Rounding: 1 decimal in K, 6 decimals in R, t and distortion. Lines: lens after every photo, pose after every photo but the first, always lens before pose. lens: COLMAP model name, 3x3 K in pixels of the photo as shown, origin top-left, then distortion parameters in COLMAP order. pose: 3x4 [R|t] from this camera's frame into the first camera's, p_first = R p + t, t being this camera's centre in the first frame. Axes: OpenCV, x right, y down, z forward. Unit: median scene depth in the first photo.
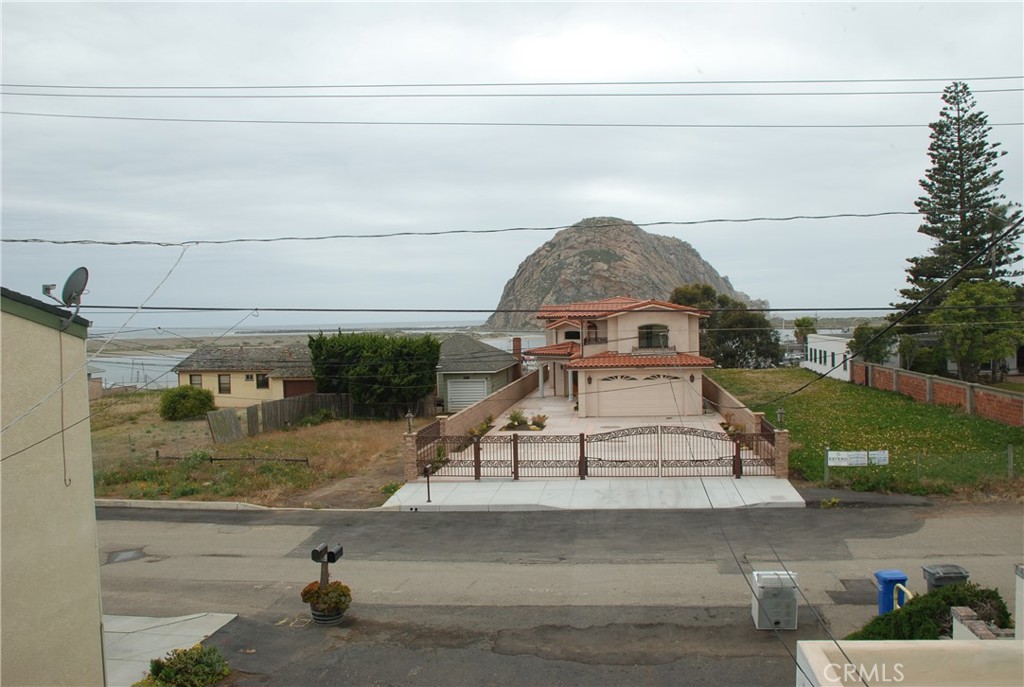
lens RADIAL K [[818.2, 0, 511.1], [0, 818.2, 345.0], [0, 0, 1]] dist [-0.092002, -0.001971]
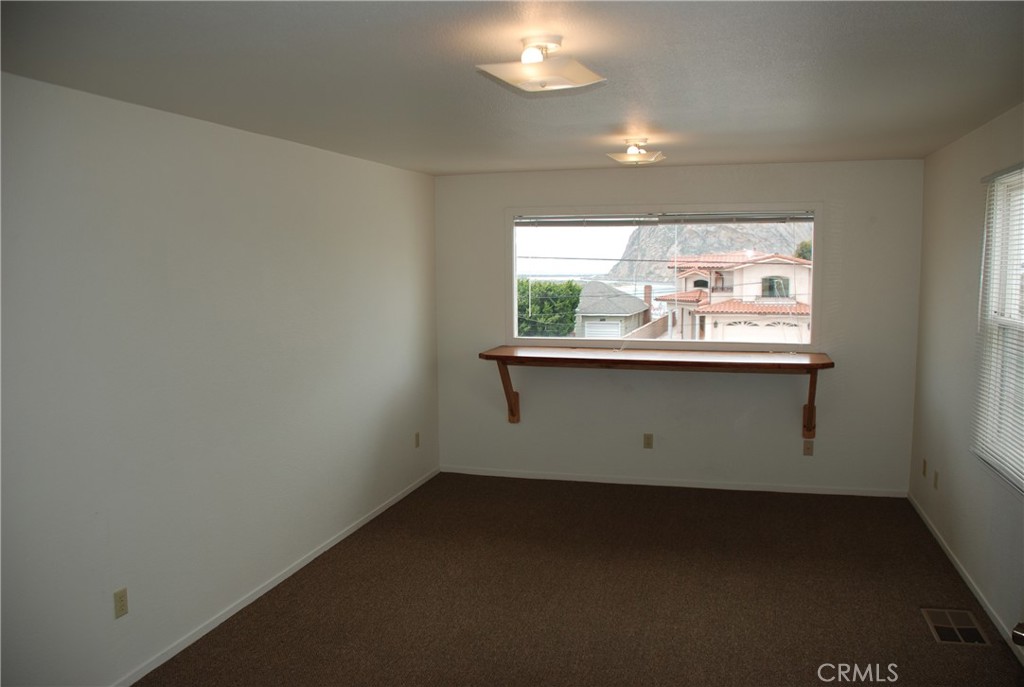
lens RADIAL K [[818.2, 0, 514.3], [0, 818.2, 342.8], [0, 0, 1]] dist [-0.092002, -0.001971]
pose [[0.989392, 0.034883, -0.141017, -0.016342], [-0.026273, 0.997701, 0.062463, 0.005165], [0.142872, -0.058096, 0.988035, -0.124680]]
